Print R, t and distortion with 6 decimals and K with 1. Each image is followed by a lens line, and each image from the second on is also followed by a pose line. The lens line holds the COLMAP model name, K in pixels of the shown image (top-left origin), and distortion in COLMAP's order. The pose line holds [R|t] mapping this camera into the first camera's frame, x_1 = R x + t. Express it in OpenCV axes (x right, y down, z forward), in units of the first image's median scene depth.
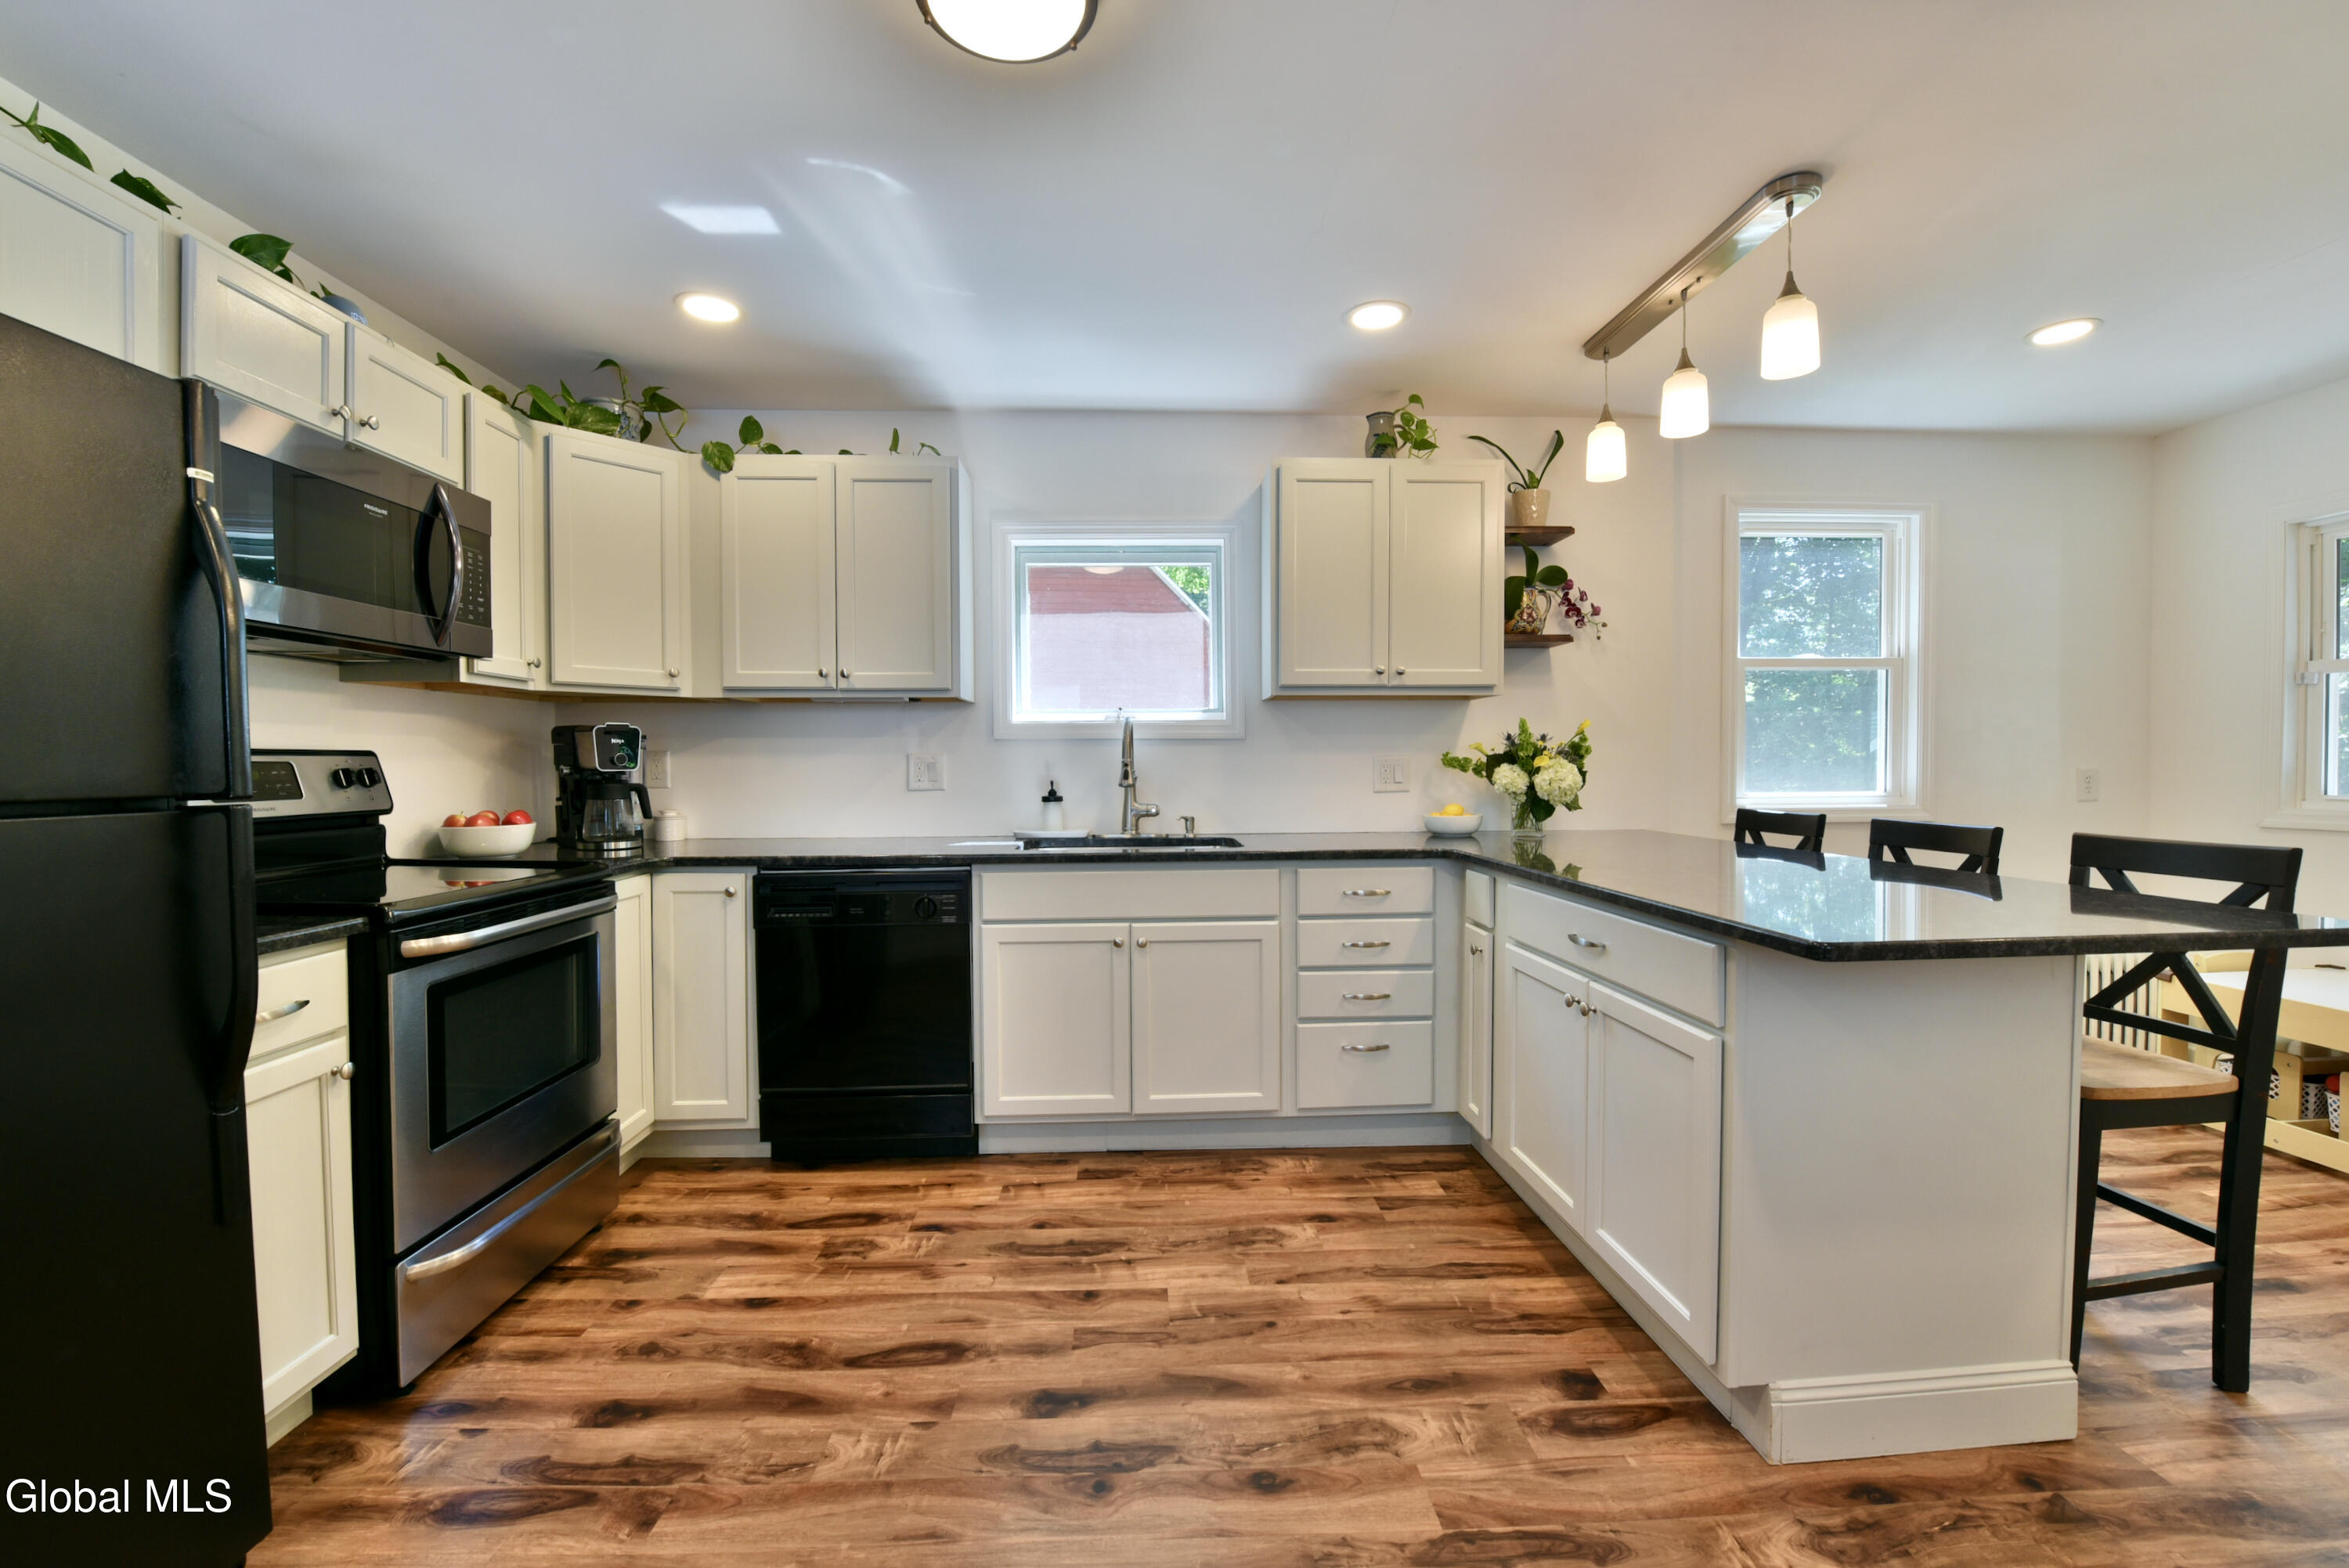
lens RADIAL K [[1010.7, 0, 1181.3], [0, 1010.7, 776.9], [0, 0, 1]] dist [-0.003640, -0.000907]
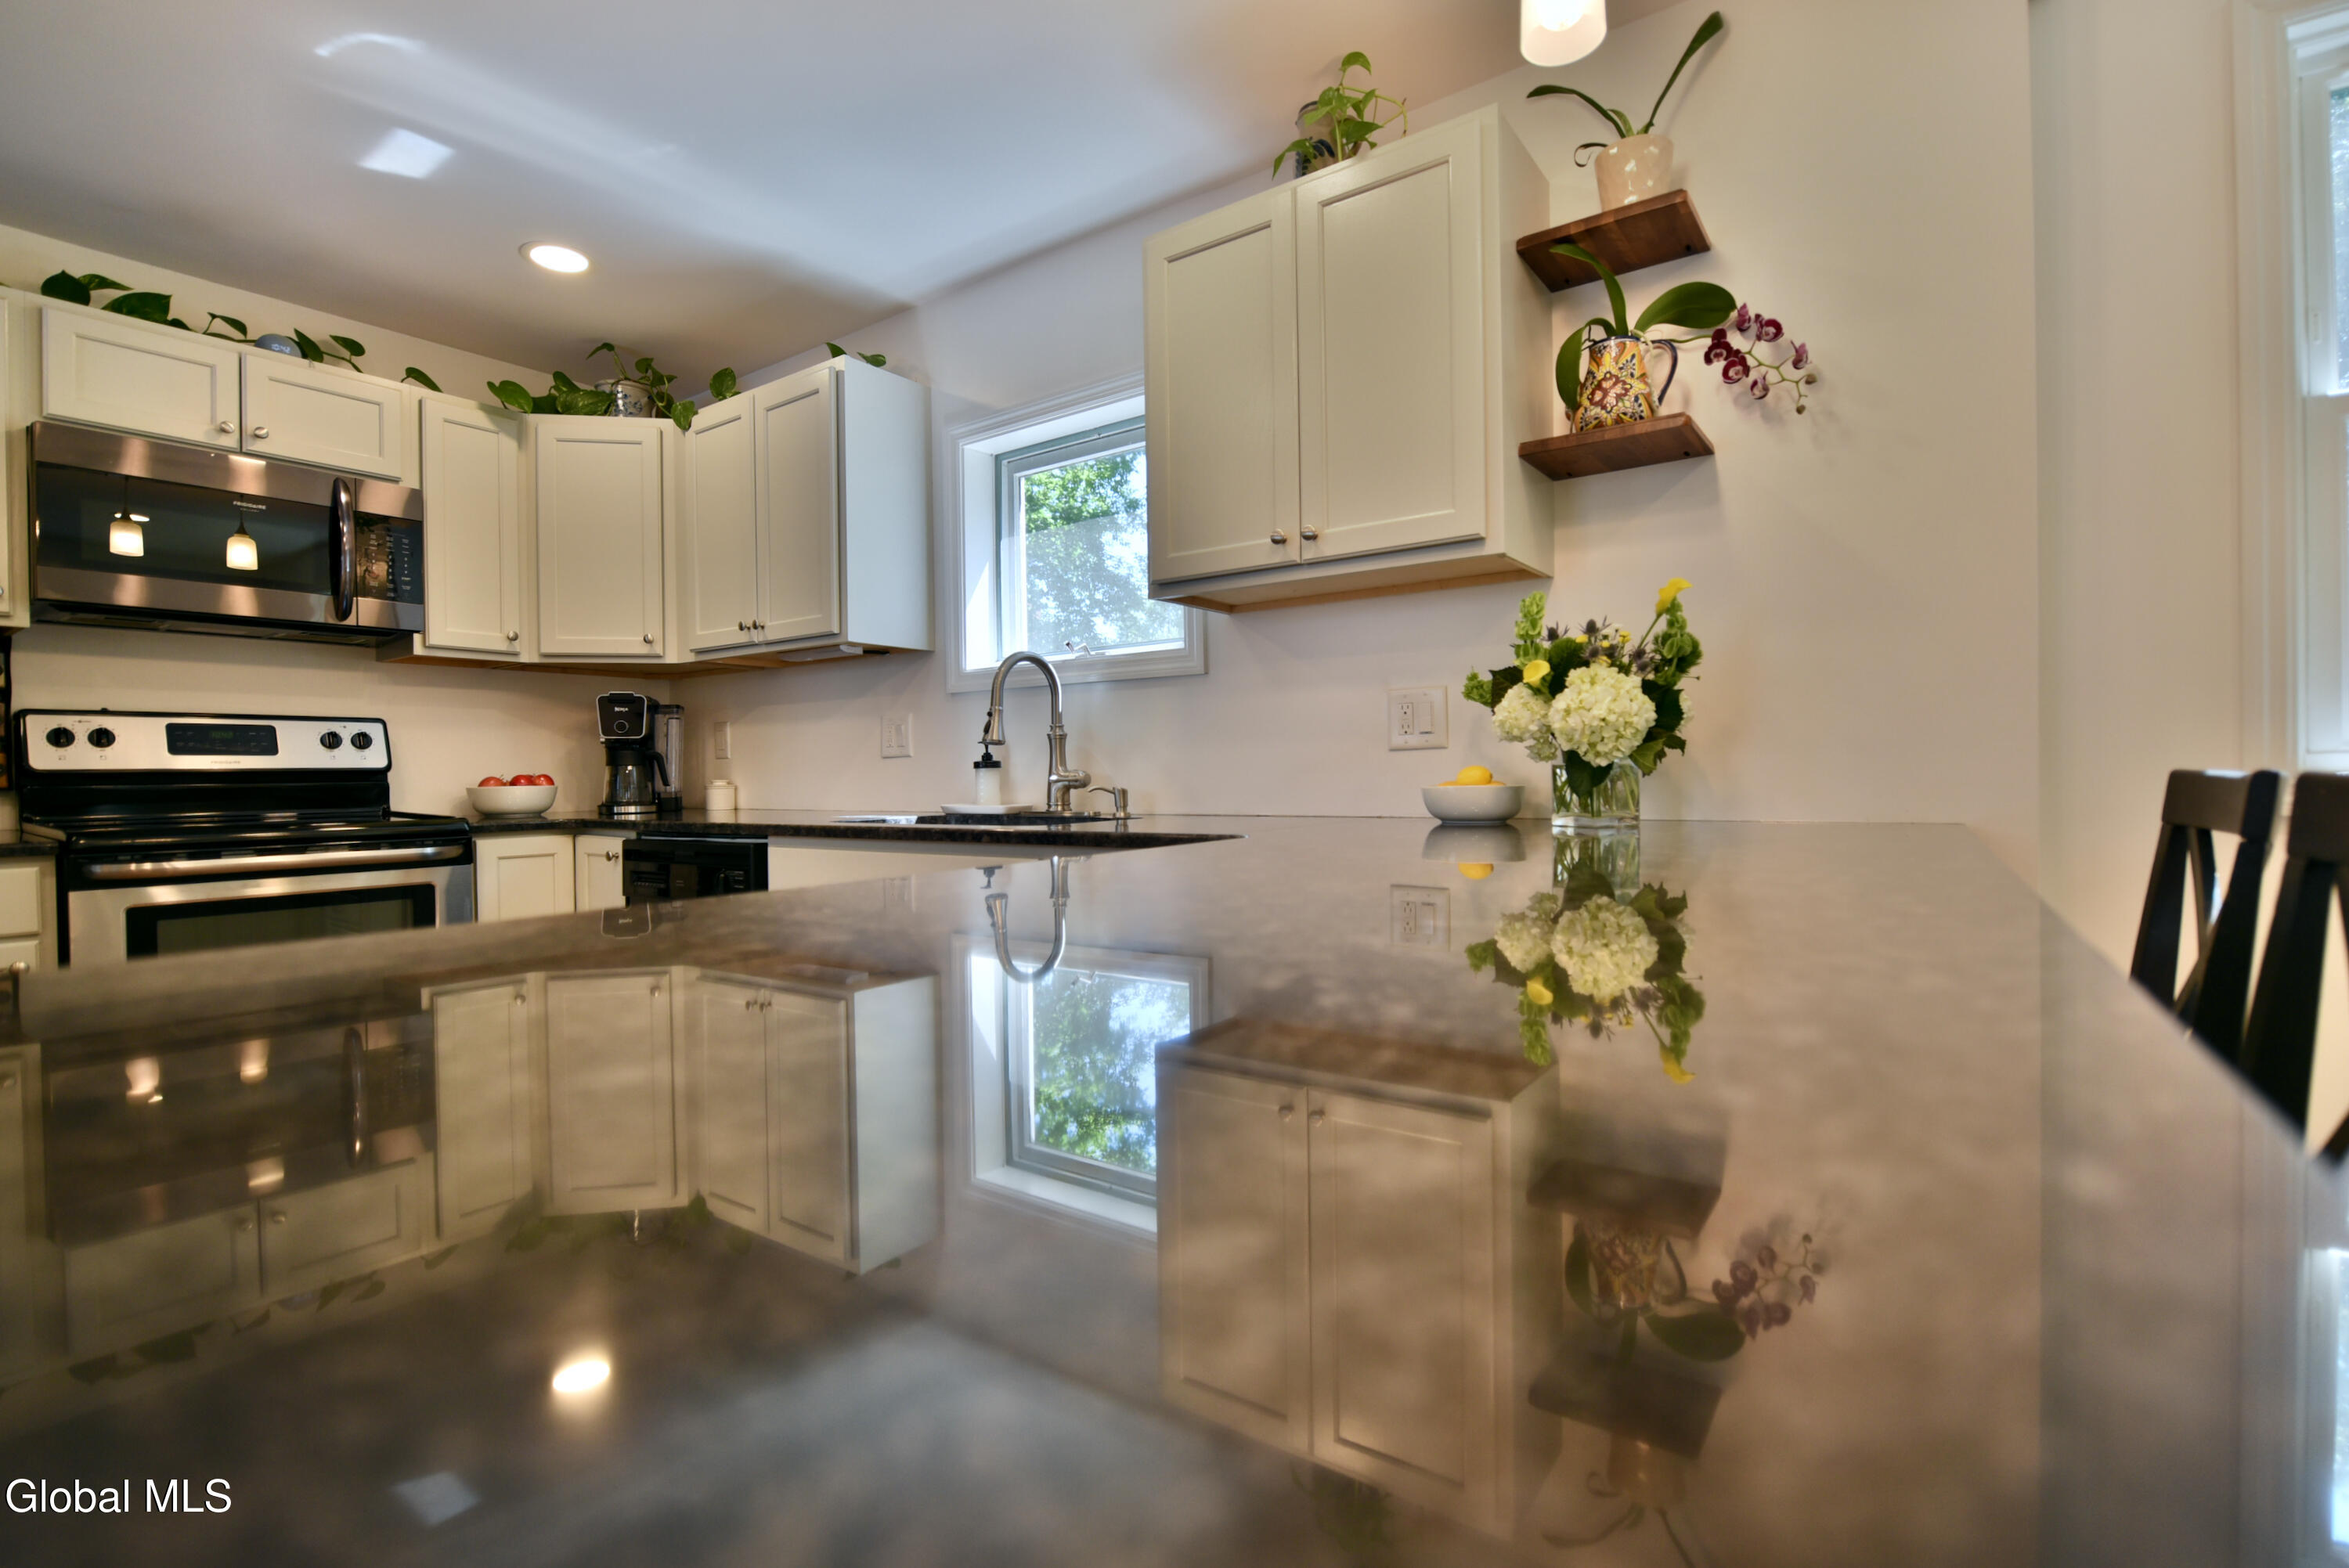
lens RADIAL K [[1067.7, 0, 1175.8], [0, 1067.7, 794.4], [0, 0, 1]] dist [-0.016822, -0.000413]
pose [[0.781912, 0.006434, -0.623356, 0.587404], [0.000374, 0.999942, 0.010790, 0.042023], [0.623389, -0.008670, 0.781864, 0.511371]]
